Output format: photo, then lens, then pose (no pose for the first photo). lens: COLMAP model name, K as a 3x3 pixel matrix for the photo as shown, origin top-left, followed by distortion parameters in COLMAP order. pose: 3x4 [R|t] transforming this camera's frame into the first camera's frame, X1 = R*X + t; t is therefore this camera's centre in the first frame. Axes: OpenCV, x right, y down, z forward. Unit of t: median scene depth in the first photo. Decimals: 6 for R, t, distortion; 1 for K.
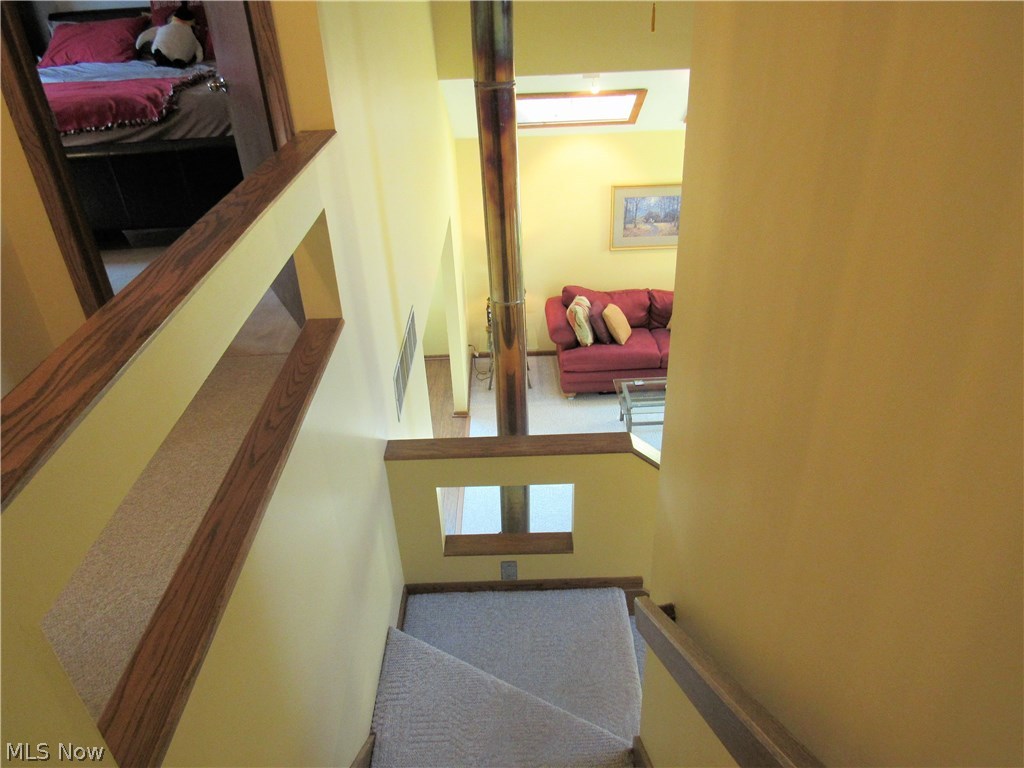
lens RADIAL K [[736.1, 0, 515.8], [0, 736.1, 387.6], [0, 0, 1]] dist [-0.028711, 0.021611]
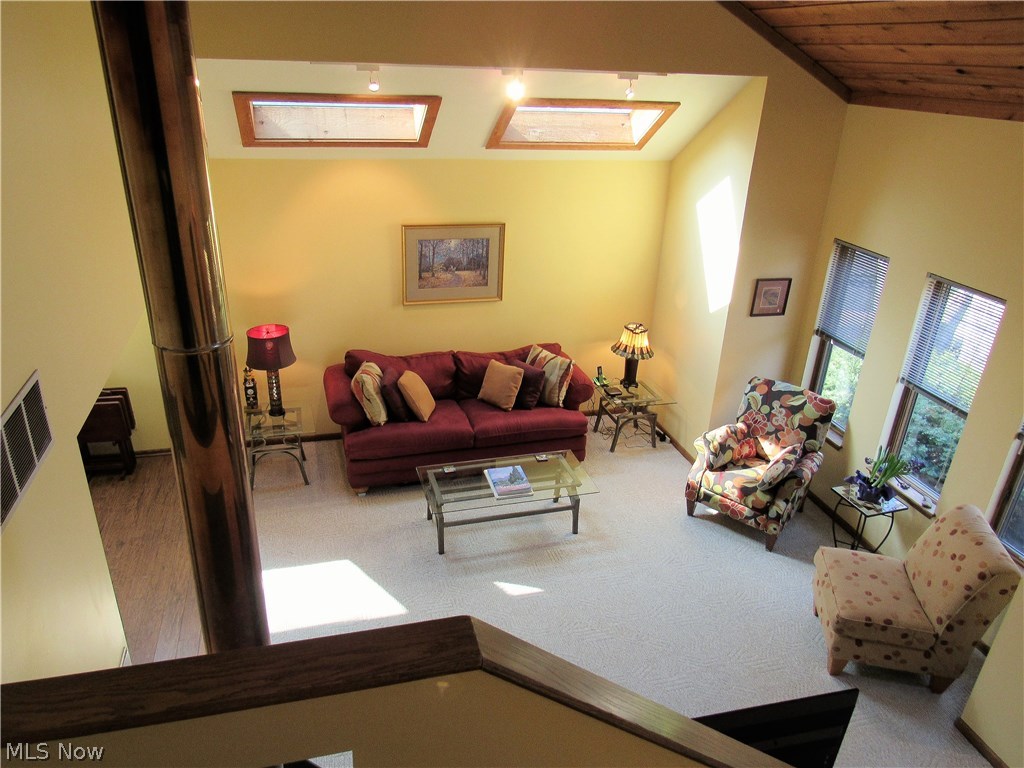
lens RADIAL K [[736.1, 0, 512.4], [0, 736.1, 384.0], [0, 0, 1]] dist [-0.028711, 0.021611]
pose [[0.962646, -0.037338, 0.268177, 0.024997], [0.065710, 0.993053, -0.097610, -0.014797], [-0.262669, 0.111585, 0.958412, 0.214567]]
